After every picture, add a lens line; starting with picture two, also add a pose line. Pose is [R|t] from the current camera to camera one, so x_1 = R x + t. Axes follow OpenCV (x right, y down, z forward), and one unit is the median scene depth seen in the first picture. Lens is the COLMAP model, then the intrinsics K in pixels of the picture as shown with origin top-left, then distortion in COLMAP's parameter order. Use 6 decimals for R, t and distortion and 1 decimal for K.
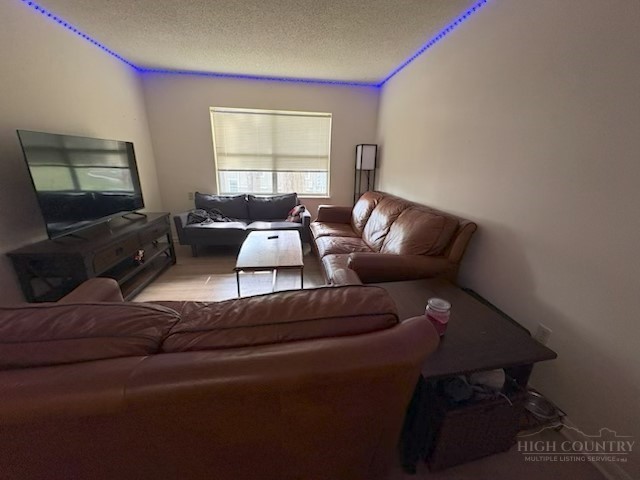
lens RADIAL K [[254.0, 0, 320.0], [0, 254.0, 240.0], [0, 0, 1]] dist [0.000580, -0.000055]
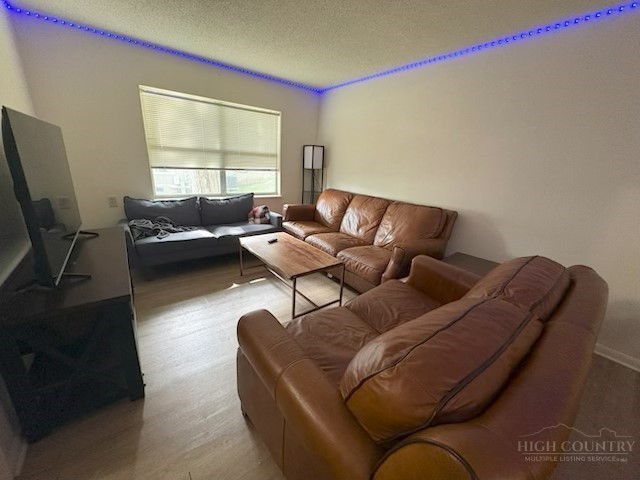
lens RADIAL K [[254.0, 0, 320.0], [0, 254.0, 240.0], [0, 0, 1]] dist [0.000580, -0.000055]
pose [[0.859075, -0.126417, 0.495992, -0.375642], [0.115754, 0.991899, 0.052323, -0.033459], [-0.498589, 0.012464, 0.866749, 0.063671]]
